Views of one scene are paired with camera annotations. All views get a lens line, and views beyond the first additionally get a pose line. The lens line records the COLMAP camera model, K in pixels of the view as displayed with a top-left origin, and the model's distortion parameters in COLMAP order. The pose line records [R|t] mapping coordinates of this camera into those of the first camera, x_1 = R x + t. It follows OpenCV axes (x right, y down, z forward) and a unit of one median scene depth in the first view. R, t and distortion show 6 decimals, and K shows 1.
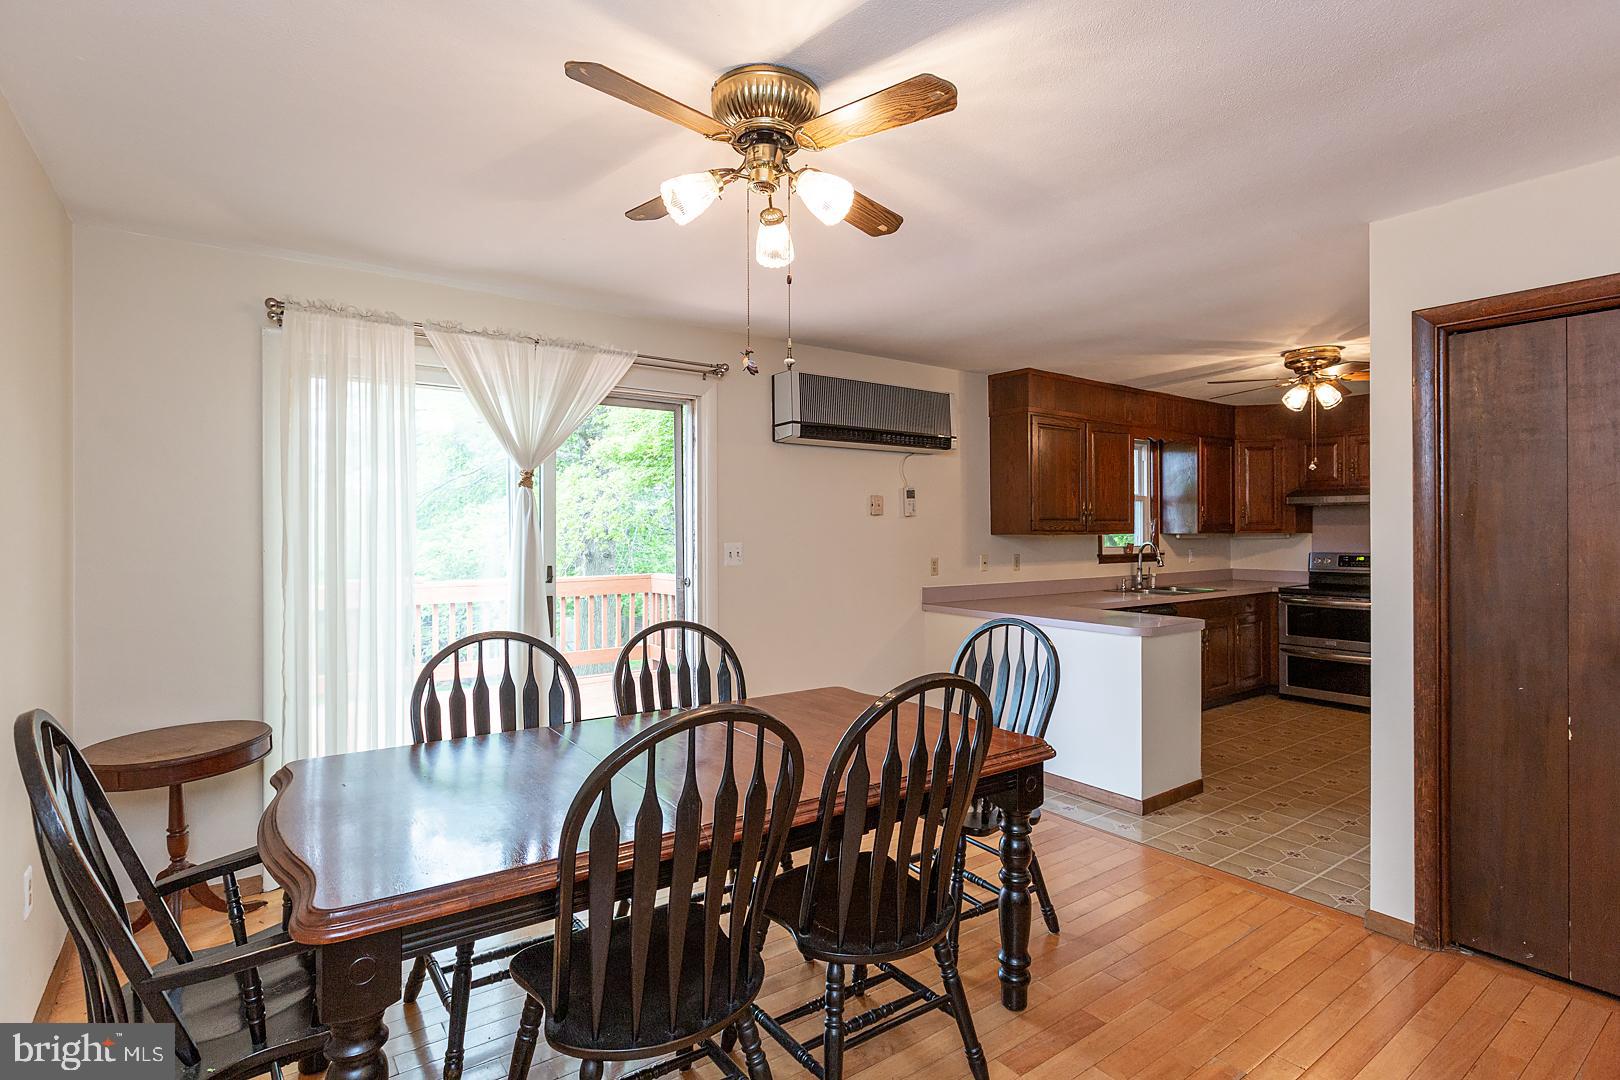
lens RADIAL K [[759.0, 0, 811.6], [0, 759.0, 525.8], [0, 0, 1]] dist [0.000416, 0.000627]
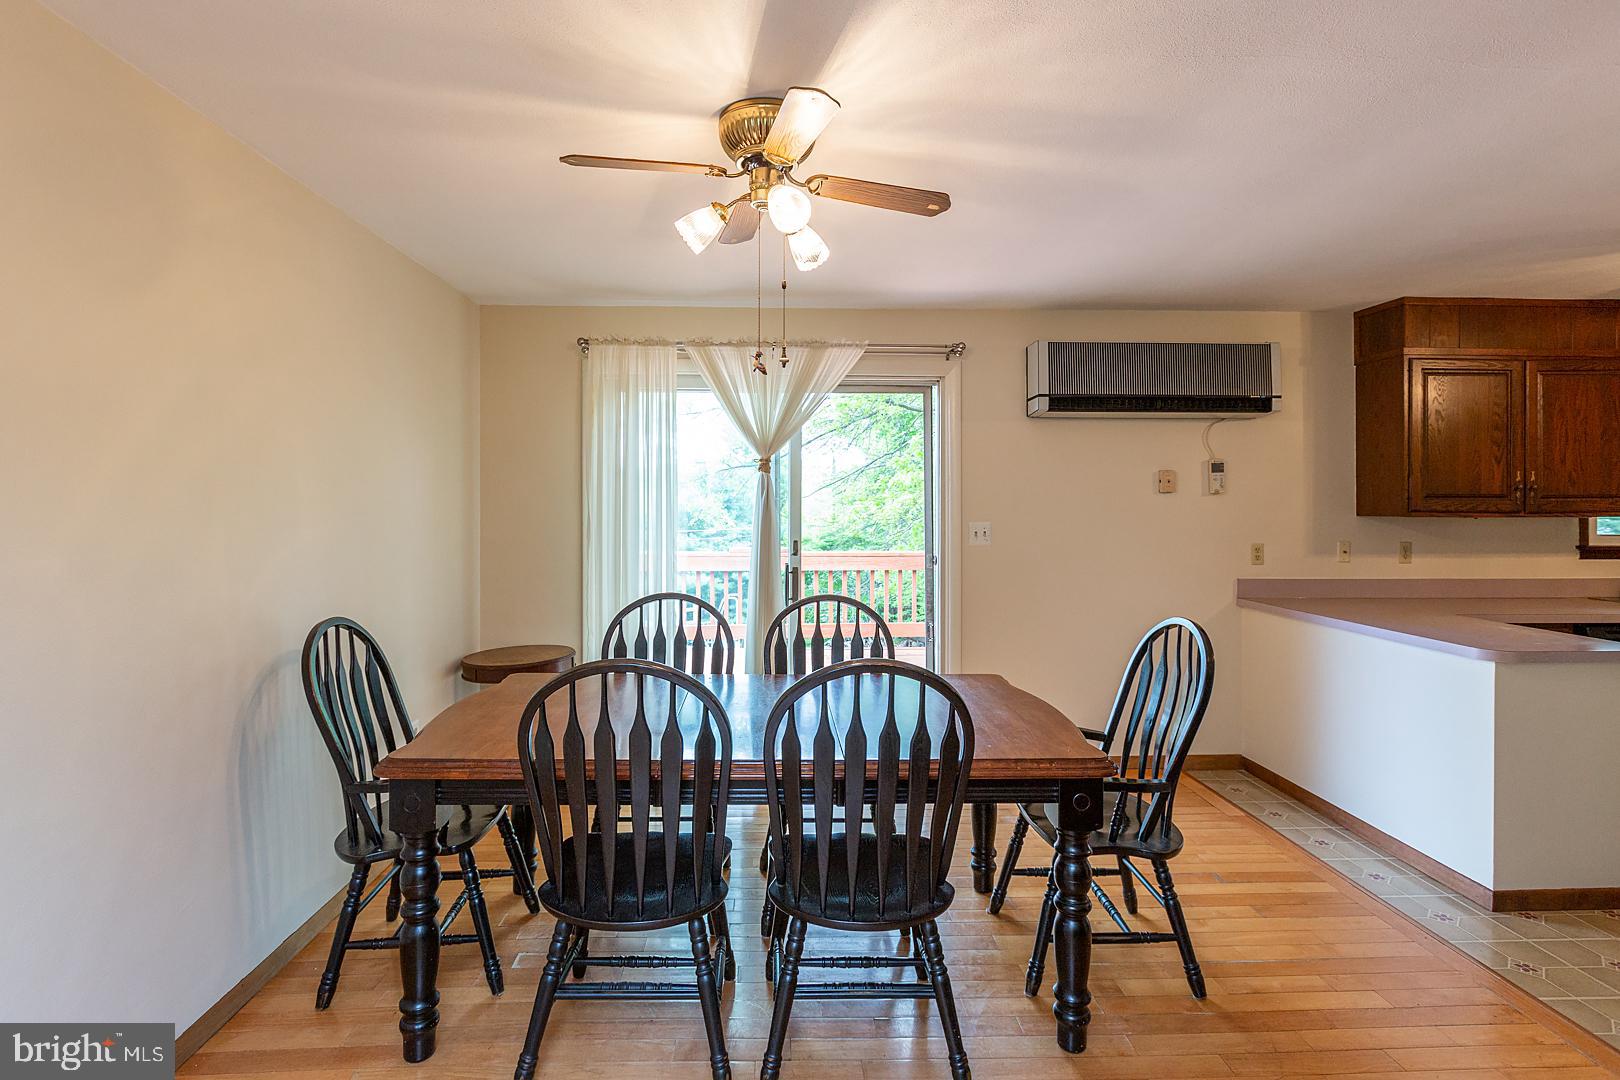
lens RADIAL K [[775.1, 0, 812.7], [0, 775.1, 502.2], [0, 0, 1]] dist [-0.000096, -0.000076]
pose [[0.843257, 0.002097, -0.537506, 0.284352], [-0.000380, 0.999994, 0.003305, -0.007536], [0.537510, -0.002583, 0.843253, 0.038214]]
